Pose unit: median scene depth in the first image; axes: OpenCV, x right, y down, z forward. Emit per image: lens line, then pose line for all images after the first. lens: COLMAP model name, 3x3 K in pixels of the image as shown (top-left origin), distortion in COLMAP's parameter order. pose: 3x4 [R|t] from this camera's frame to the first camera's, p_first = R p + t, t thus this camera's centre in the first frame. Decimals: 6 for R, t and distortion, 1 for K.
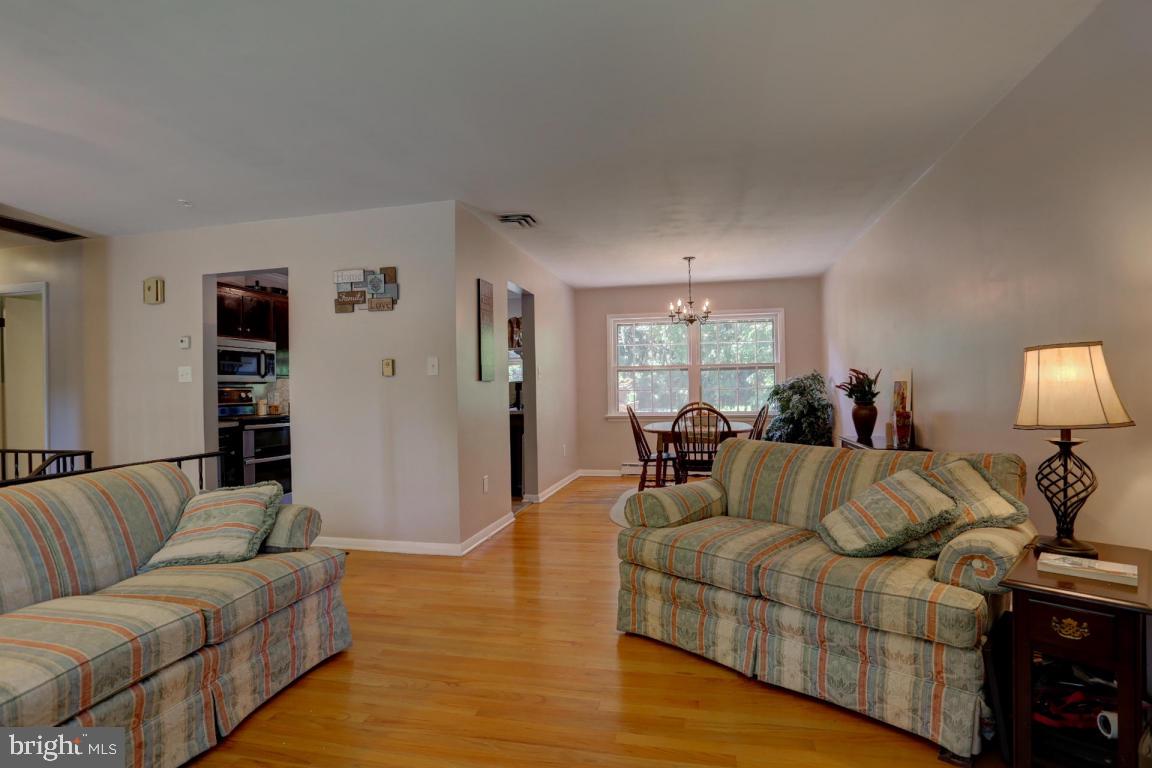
lens RADIAL K [[574.9, 0, 576.0], [0, 574.9, 384.0], [0, 0, 1]] dist [-0.000085, 0.000112]
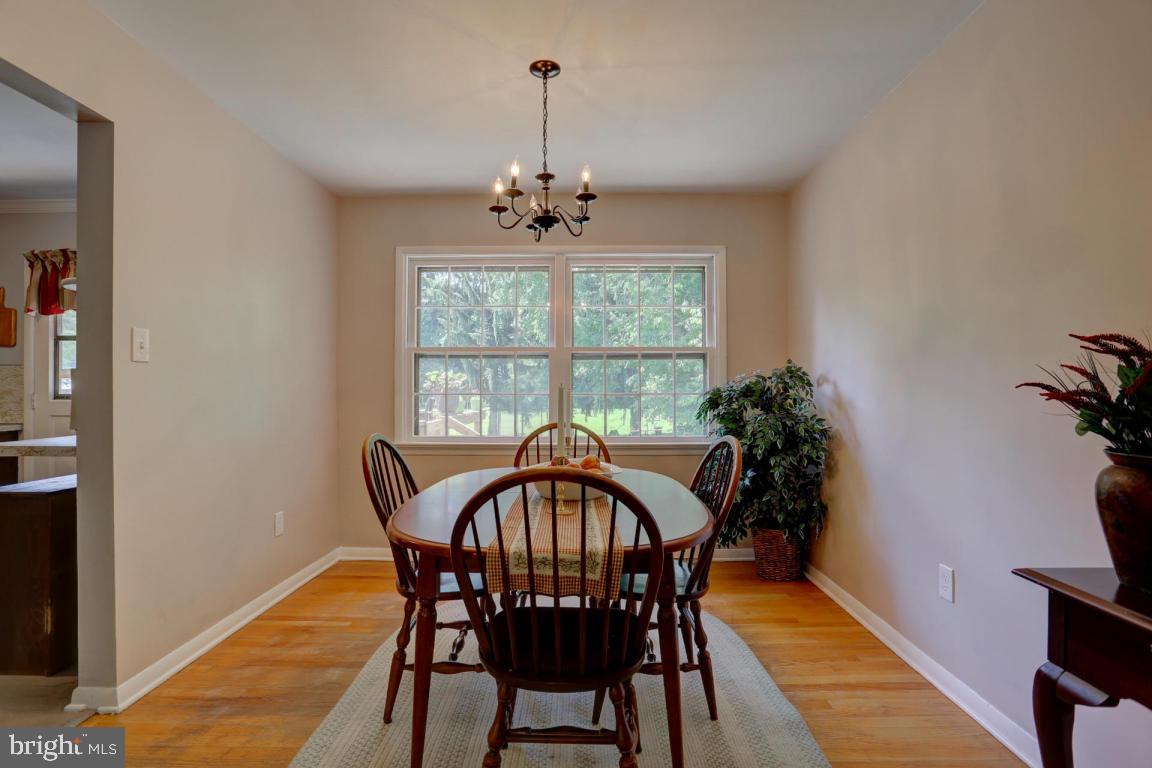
lens RADIAL K [[574.9, 0, 576.0], [0, 574.9, 384.0], [0, 0, 1]] dist [-0.000085, 0.000112]
pose [[0.978995, 0.015499, 0.203294, 0.128450], [-0.015265, 0.999880, -0.002719, 0.001308], [-0.203311, -0.000441, 0.979114, 0.551557]]
